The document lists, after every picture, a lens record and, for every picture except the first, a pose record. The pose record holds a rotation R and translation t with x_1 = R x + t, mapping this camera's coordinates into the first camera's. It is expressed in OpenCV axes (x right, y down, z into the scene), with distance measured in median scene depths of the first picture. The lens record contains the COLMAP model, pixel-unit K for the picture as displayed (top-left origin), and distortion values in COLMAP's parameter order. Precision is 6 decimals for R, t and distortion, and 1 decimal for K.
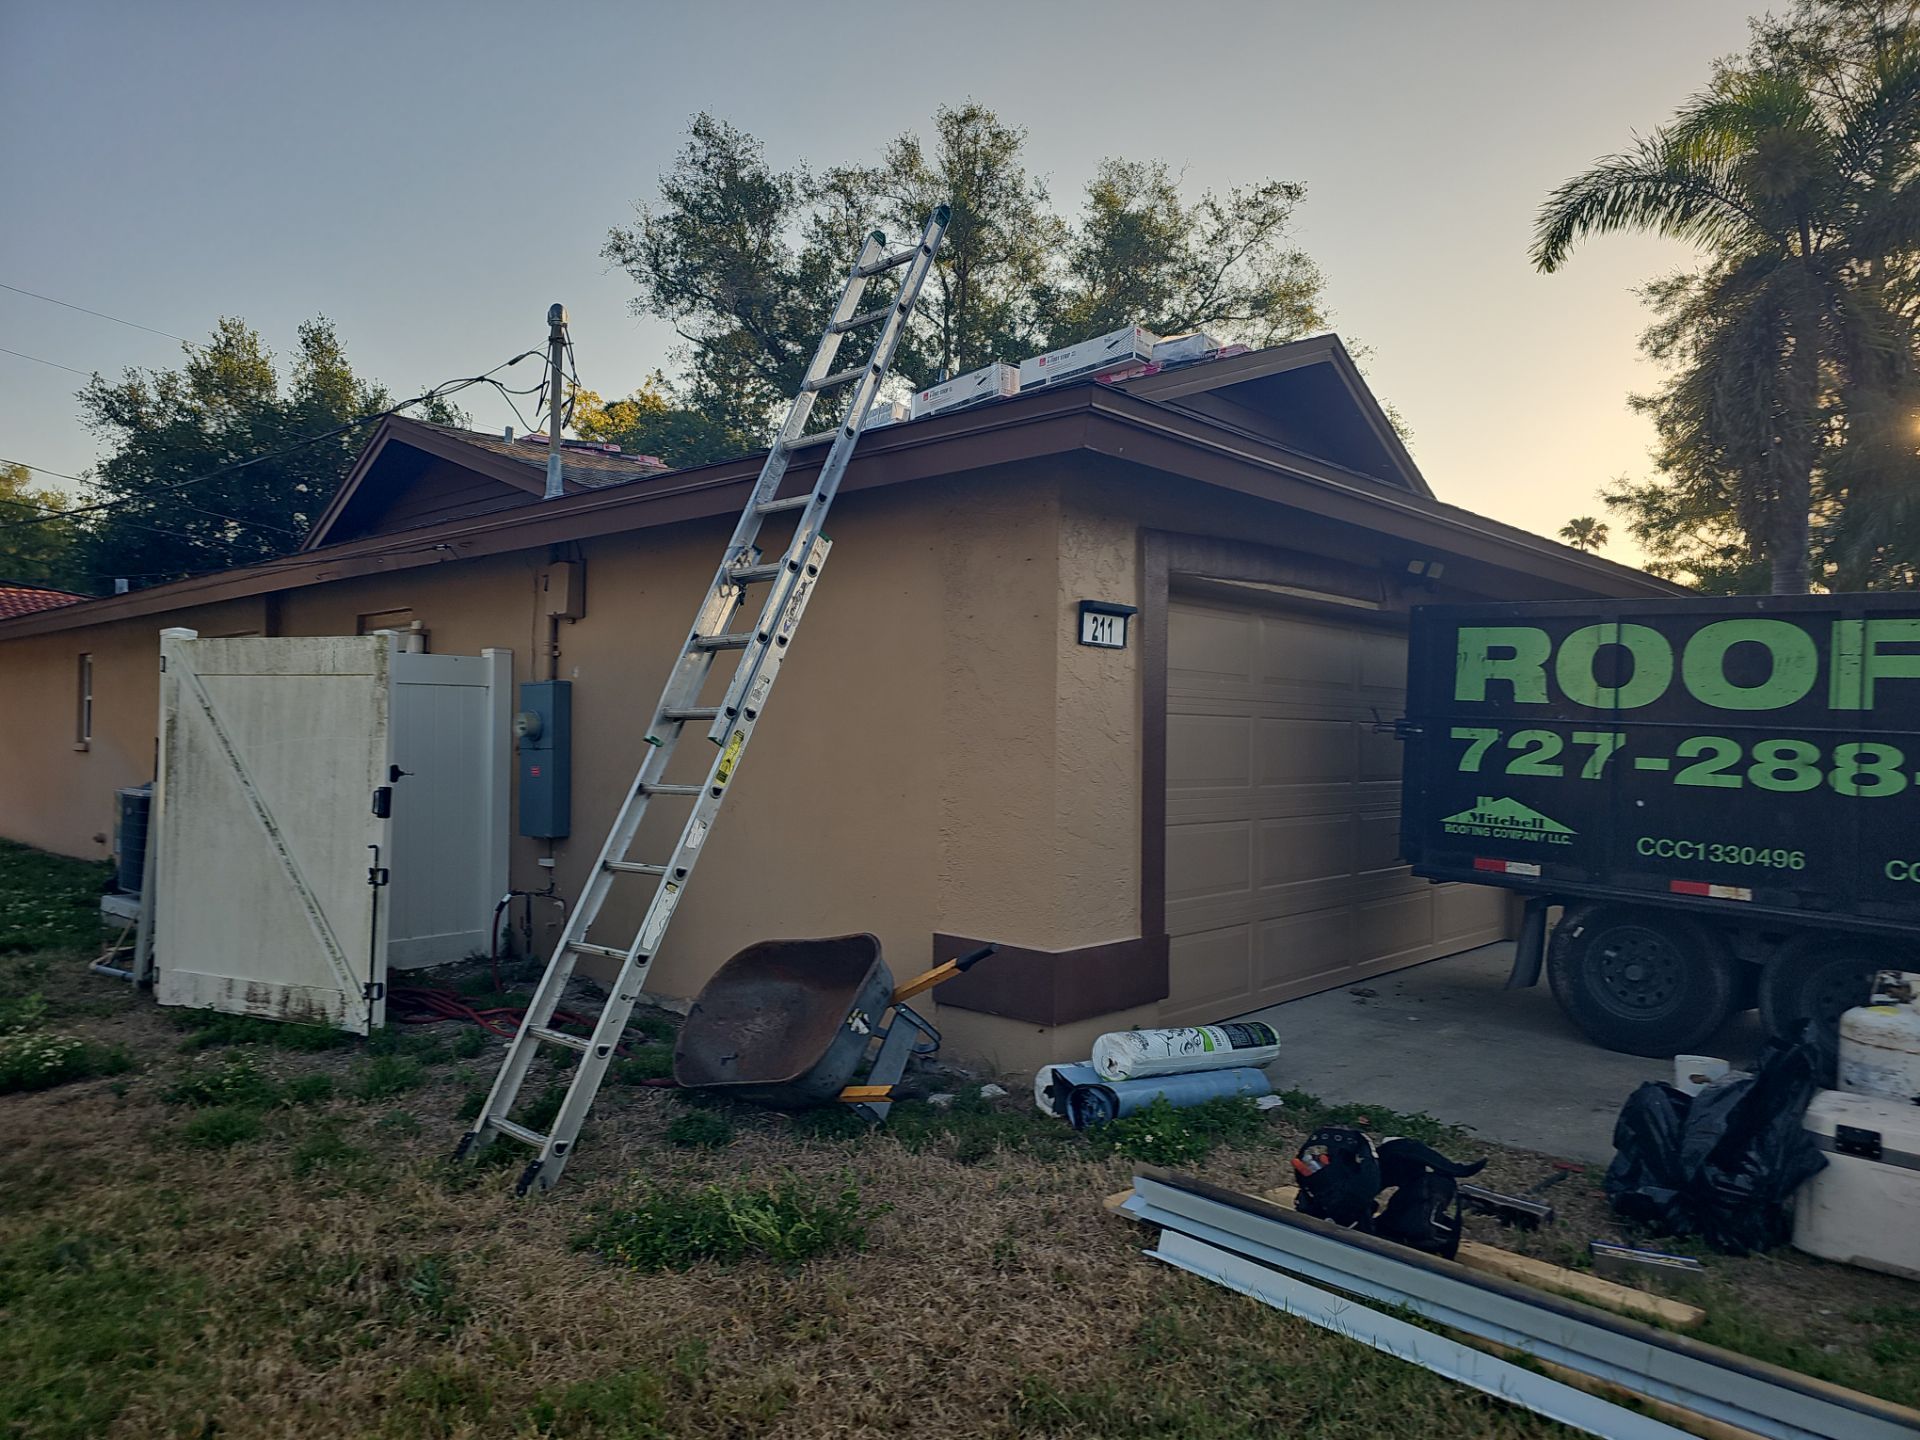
lens RADIAL K [[1310.1, 0, 974.6], [0, 1310.1, 713.5], [0, 0, 1]] dist [0.064414, -0.065196]
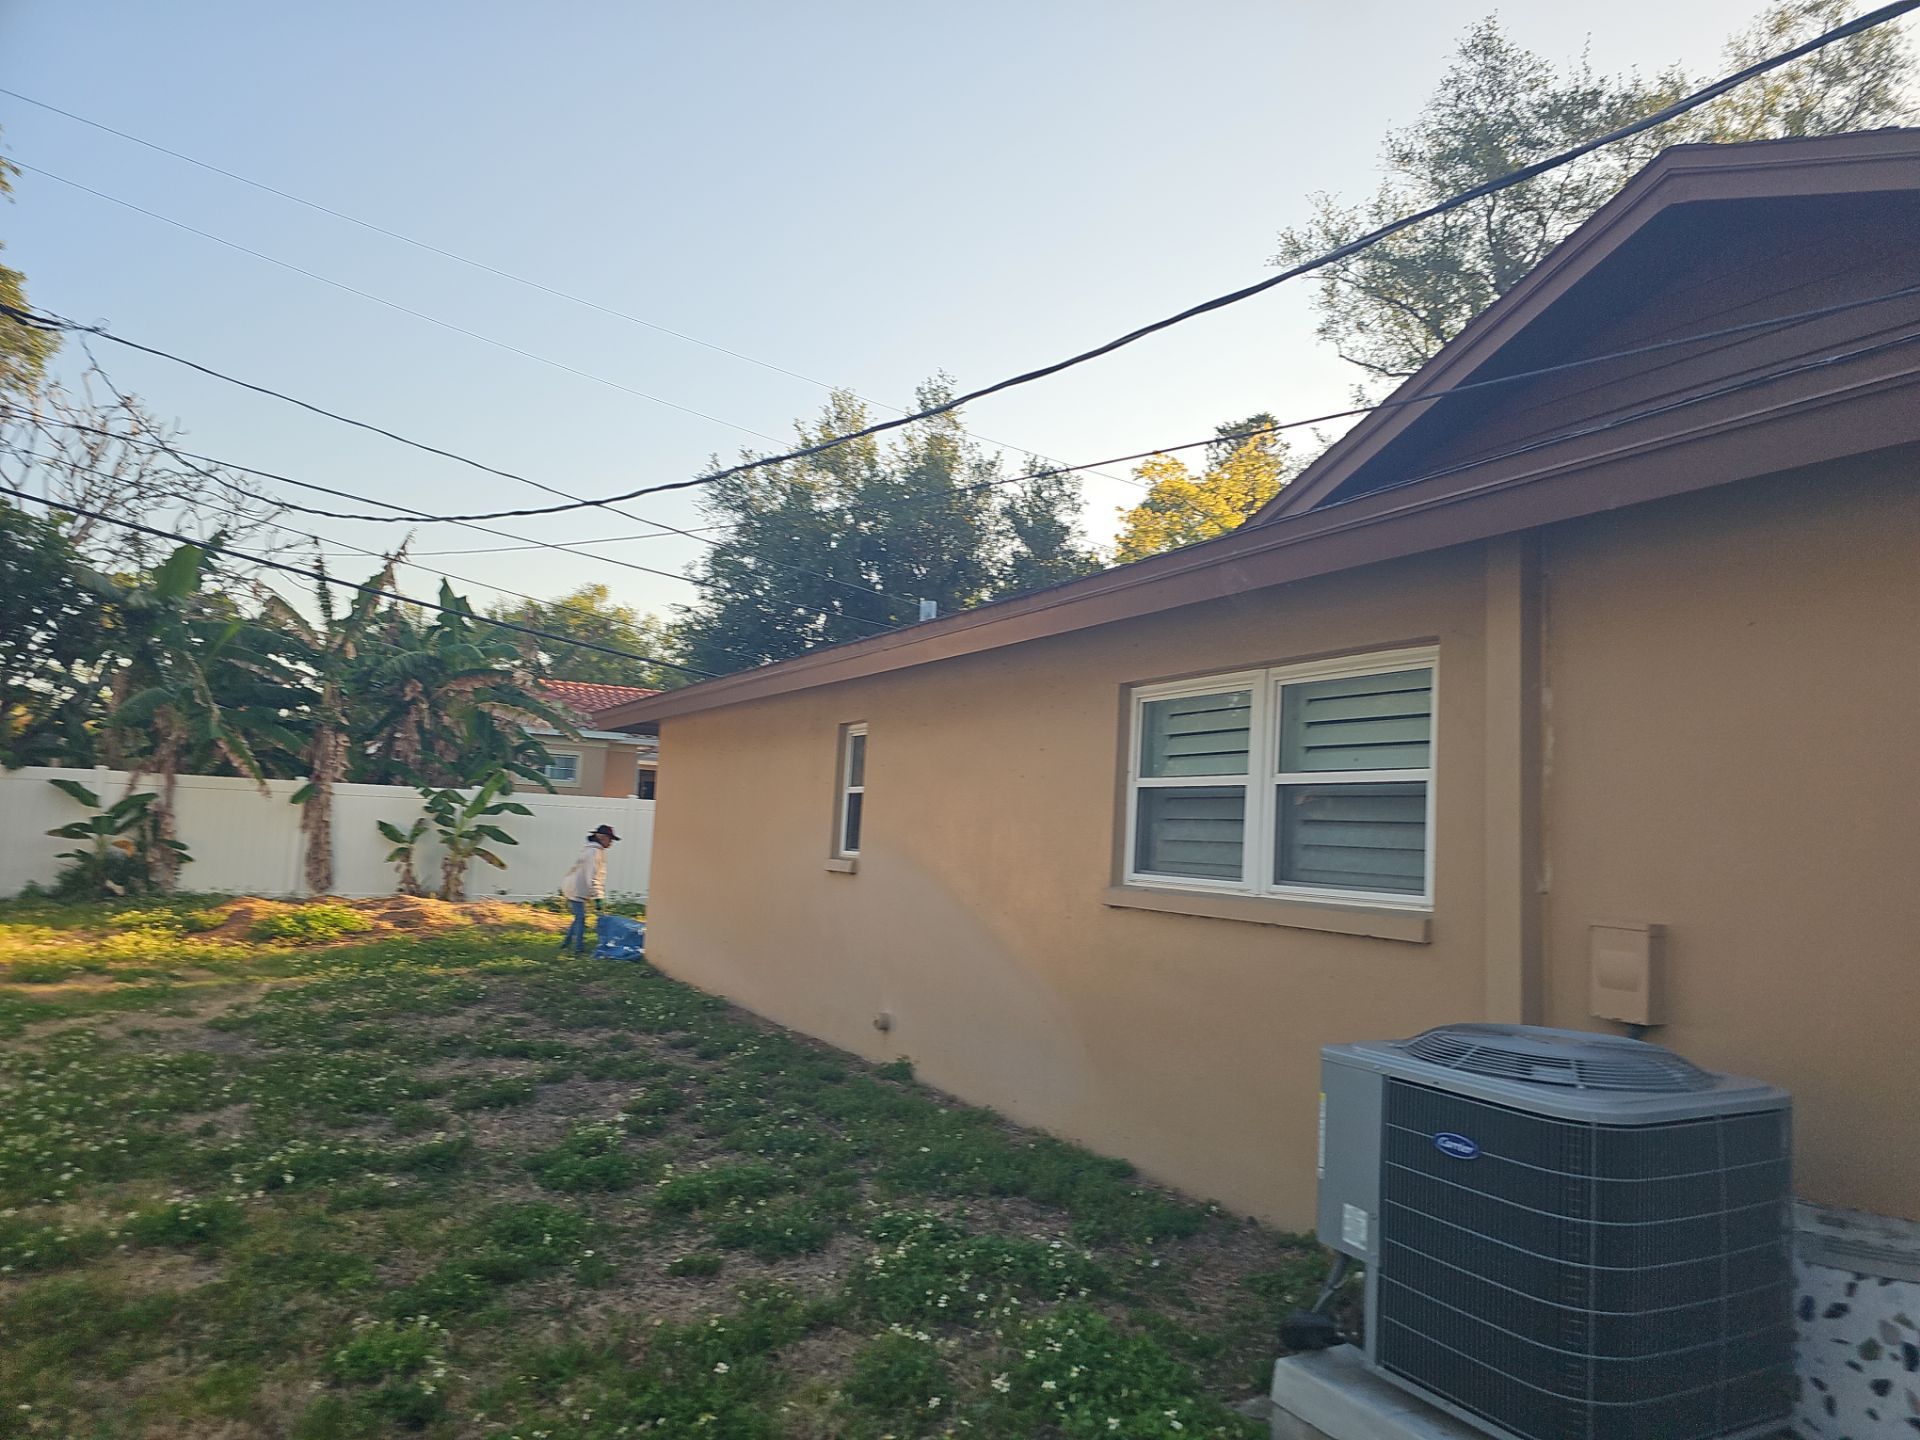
lens RADIAL K [[1290.7, 0, 966.7], [0, 1290.7, 713.7], [0, 0, 1]] dist [0.041658, -0.032587]
pose [[0.946533, 0.000910, -0.322607, -1.138495], [-0.029231, 0.996125, -0.082955, 0.005555], [0.321281, 0.087949, 0.942891, 1.183389]]
